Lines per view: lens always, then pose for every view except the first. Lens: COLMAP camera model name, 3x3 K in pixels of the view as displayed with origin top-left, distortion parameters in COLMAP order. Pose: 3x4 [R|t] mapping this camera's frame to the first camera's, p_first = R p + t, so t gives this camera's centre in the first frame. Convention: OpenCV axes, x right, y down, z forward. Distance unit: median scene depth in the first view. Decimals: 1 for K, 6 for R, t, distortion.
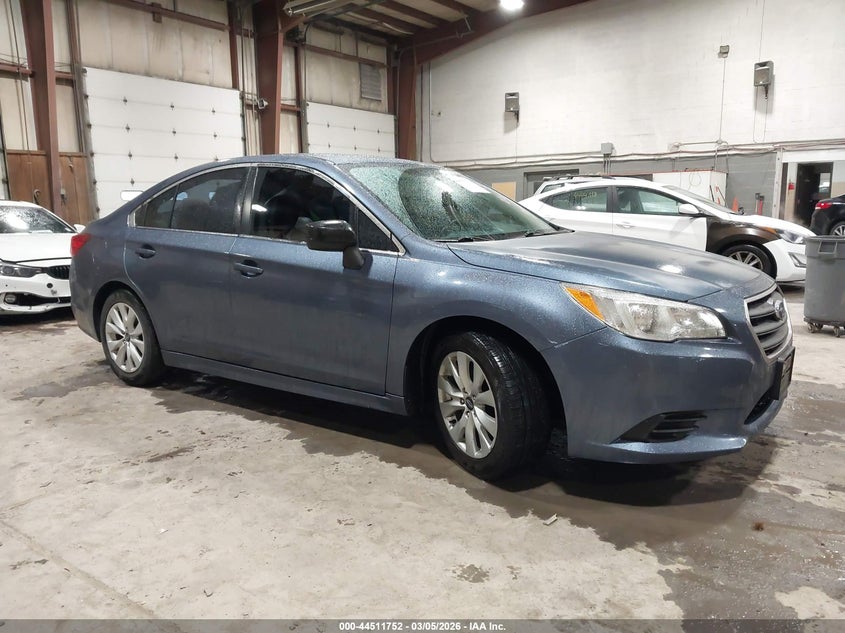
lens RADIAL K [[639.7, 0, 422.5], [0, 639.7, 316.5], [0, 0, 1]] dist [0.056329, -0.089524]
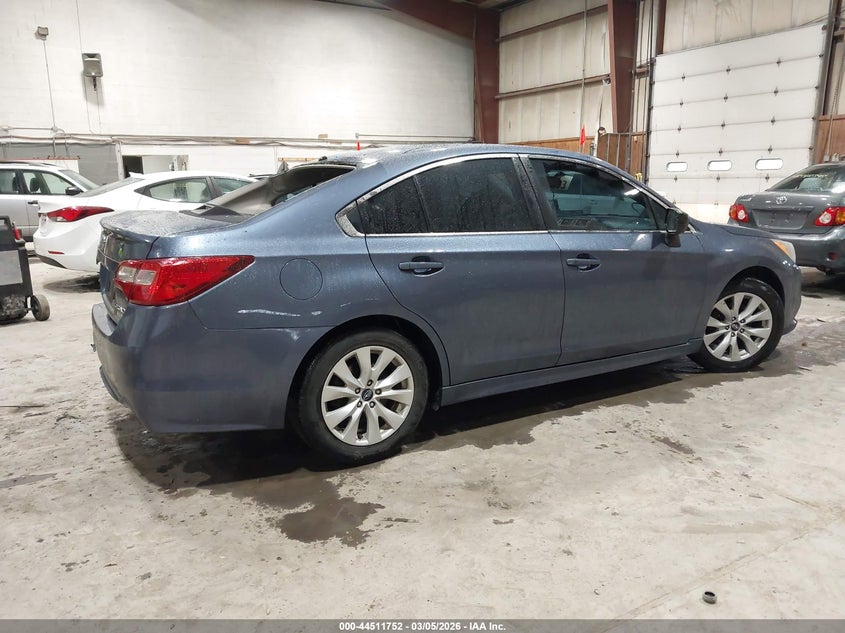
lens RADIAL K [[647.8, 0, 395.6], [0, 647.8, 319.3], [0, 0, 1]] dist [0.004900, -0.003941]
pose [[0.433312, -0.180187, 0.883048, -1.220331], [0.163053, 0.979314, 0.119821, -0.146902], [-0.886371, 0.092063, 0.453729, 0.763168]]
